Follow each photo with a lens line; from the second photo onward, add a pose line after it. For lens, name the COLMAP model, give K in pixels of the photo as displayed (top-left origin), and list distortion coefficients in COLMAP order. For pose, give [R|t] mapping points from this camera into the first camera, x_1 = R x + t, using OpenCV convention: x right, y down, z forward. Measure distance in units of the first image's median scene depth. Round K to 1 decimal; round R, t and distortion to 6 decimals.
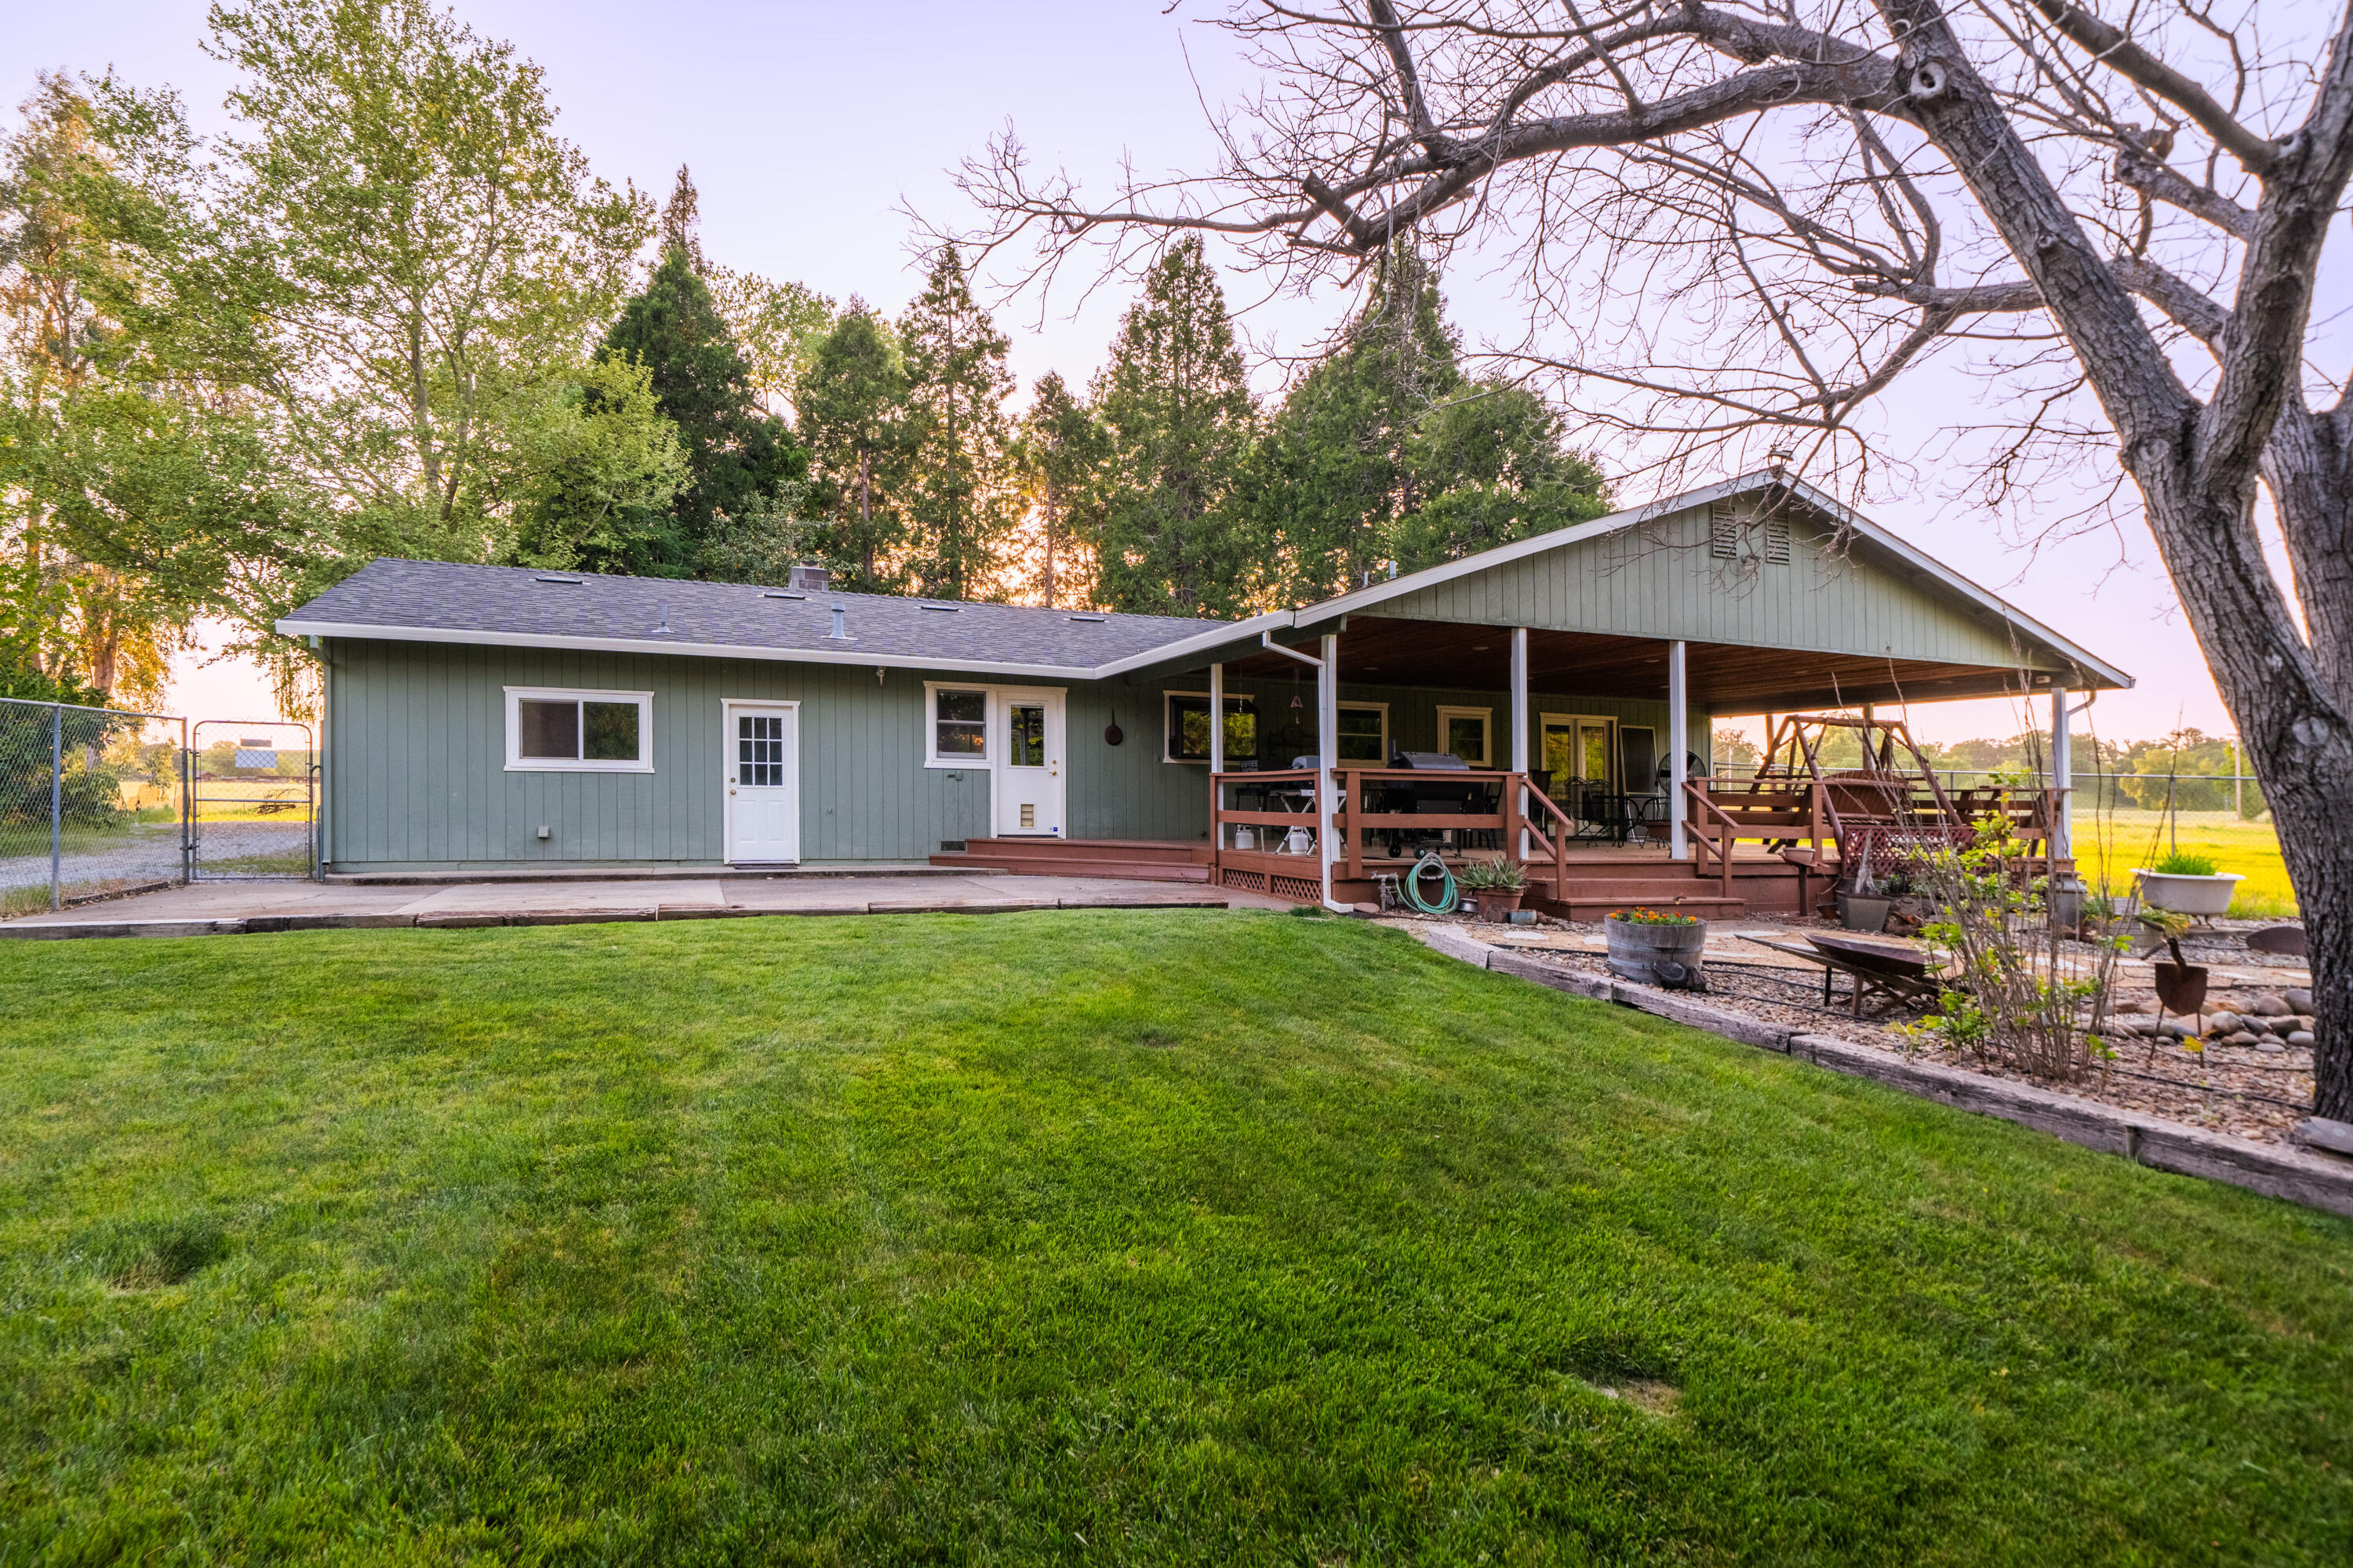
lens RADIAL K [[1176.5, 0, 1175.7], [0, 1176.5, 822.9], [0, 0, 1]] dist [0.004296, 0.001050]
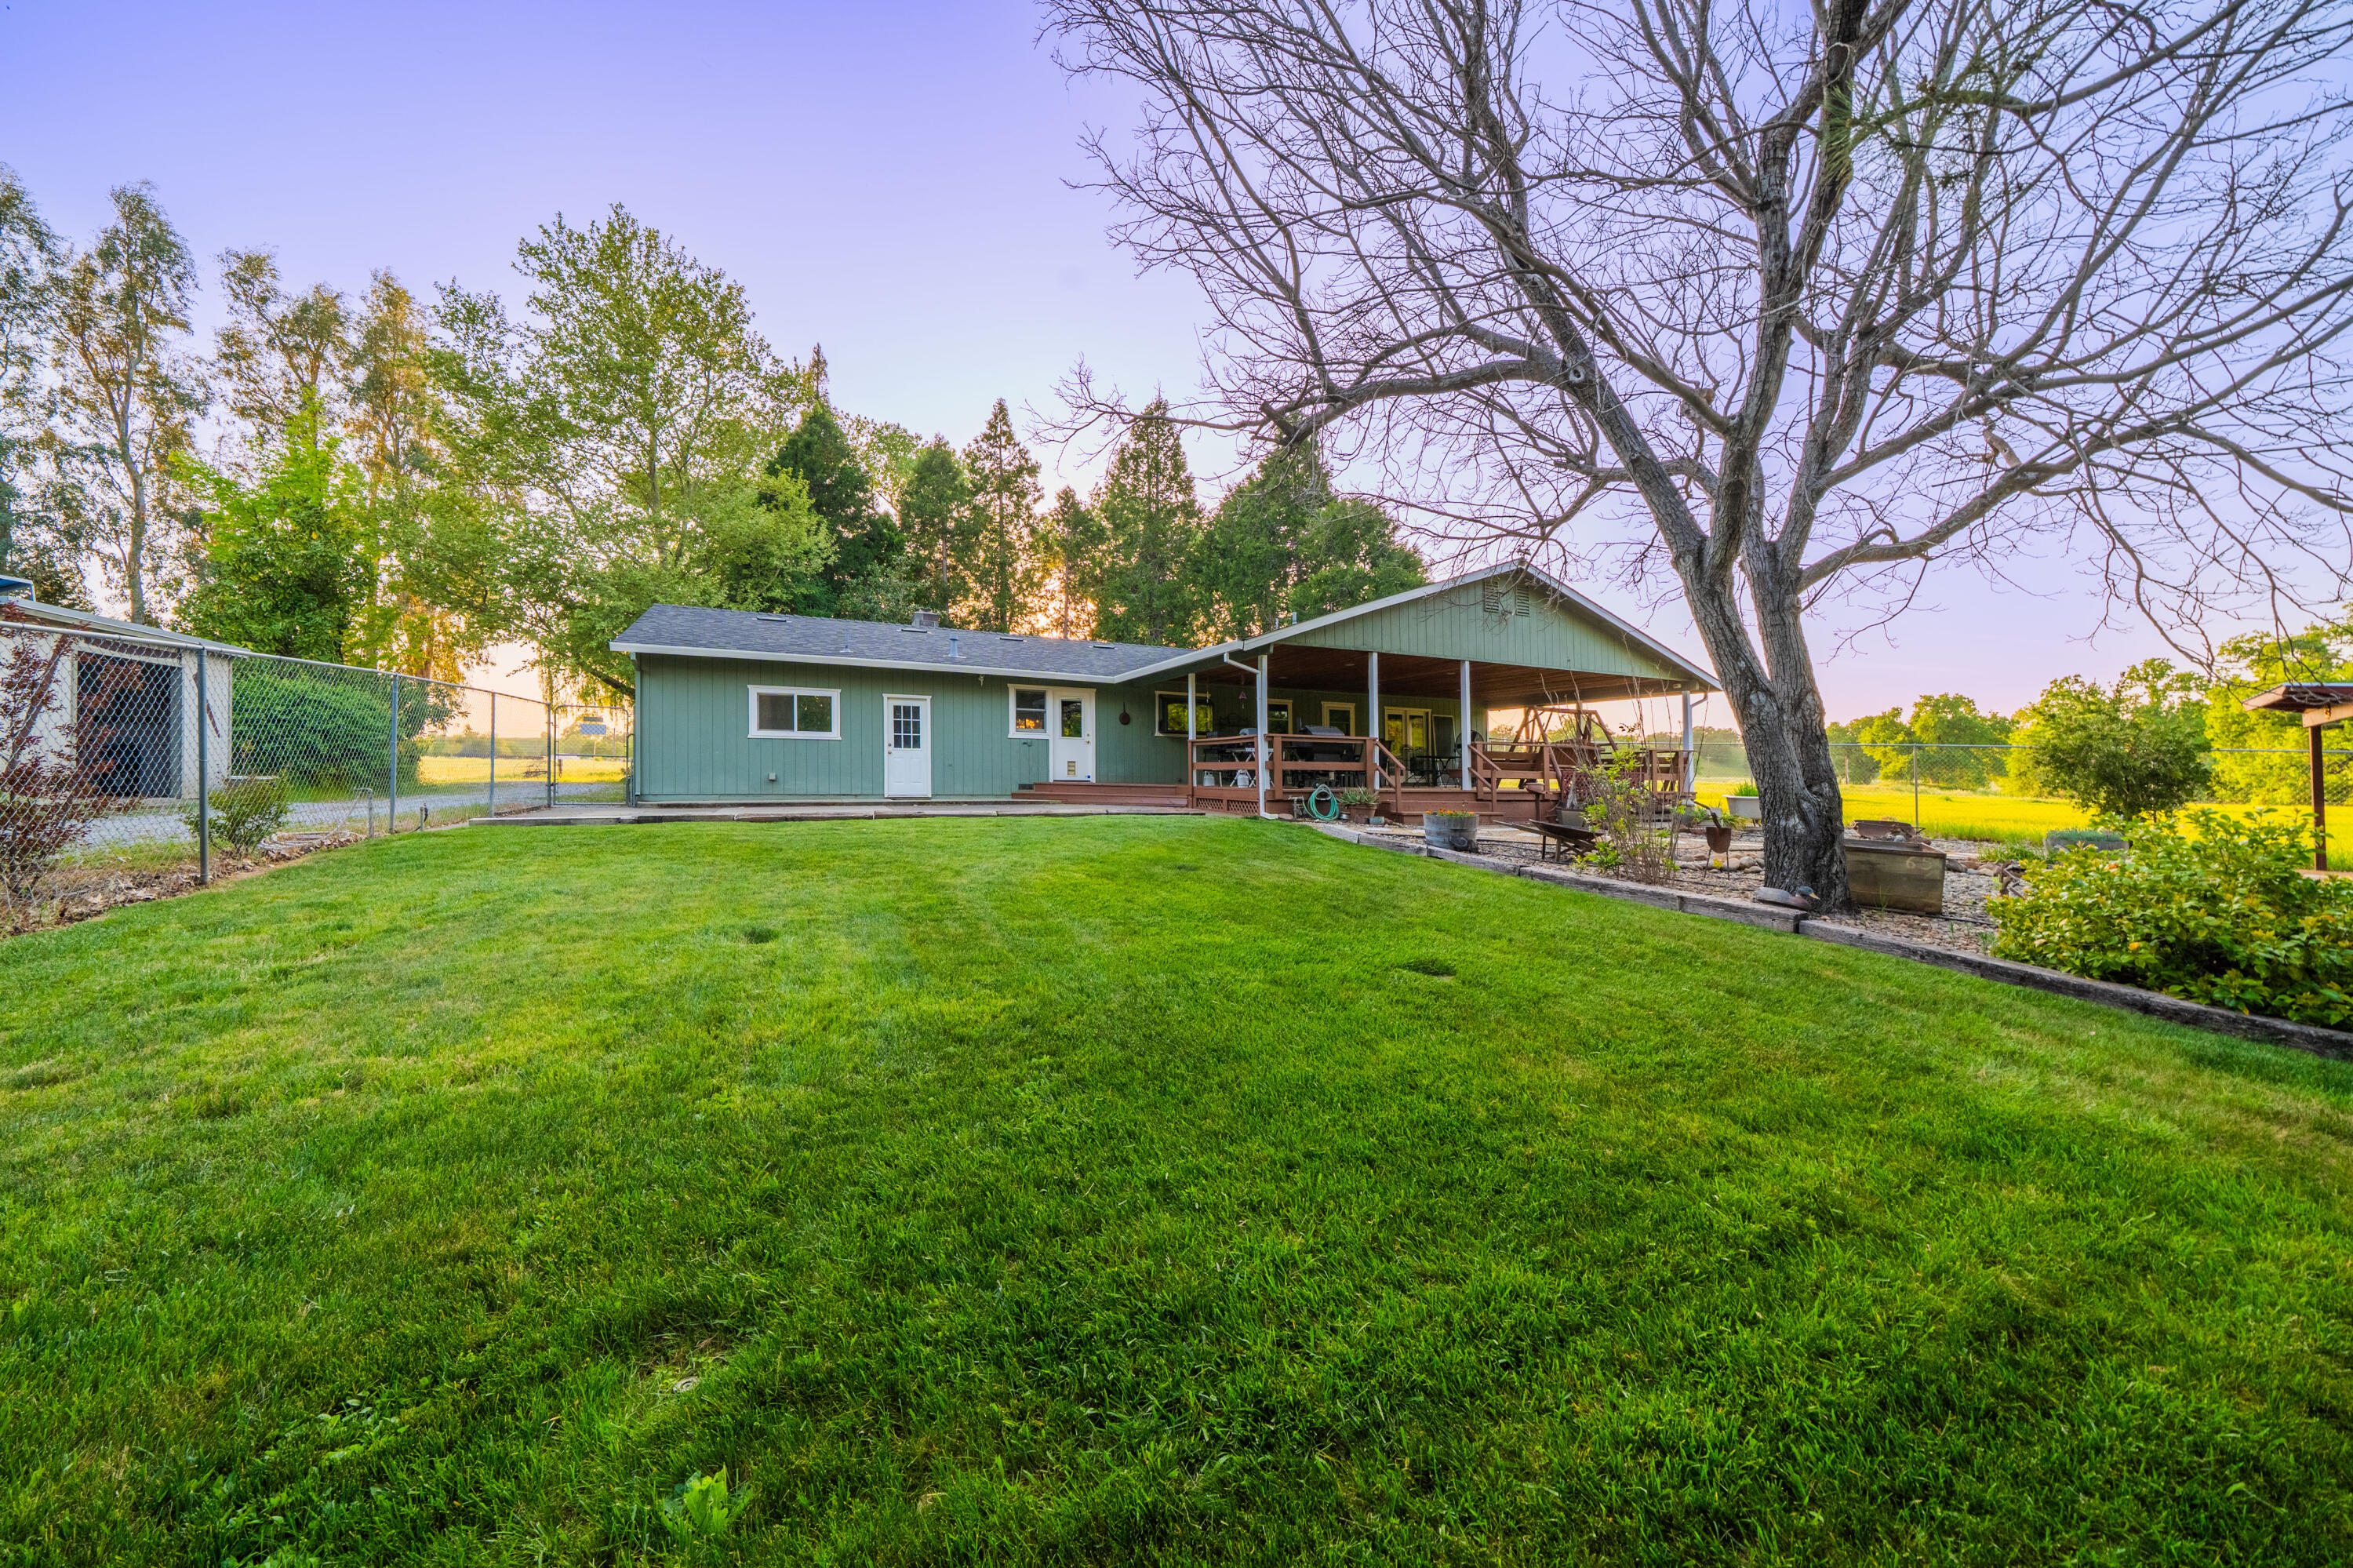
lens RADIAL K [[838.0, 0, 1180.0], [0, 838.0, 794.9], [0, 0, 1]] dist [0.000303, -0.000037]
pose [[0.997892, -0.004662, 0.064727, -0.052535], [0.004917, 0.999981, -0.003782, 0.035204], [-0.064708, 0.004092, 0.997896, -0.149773]]
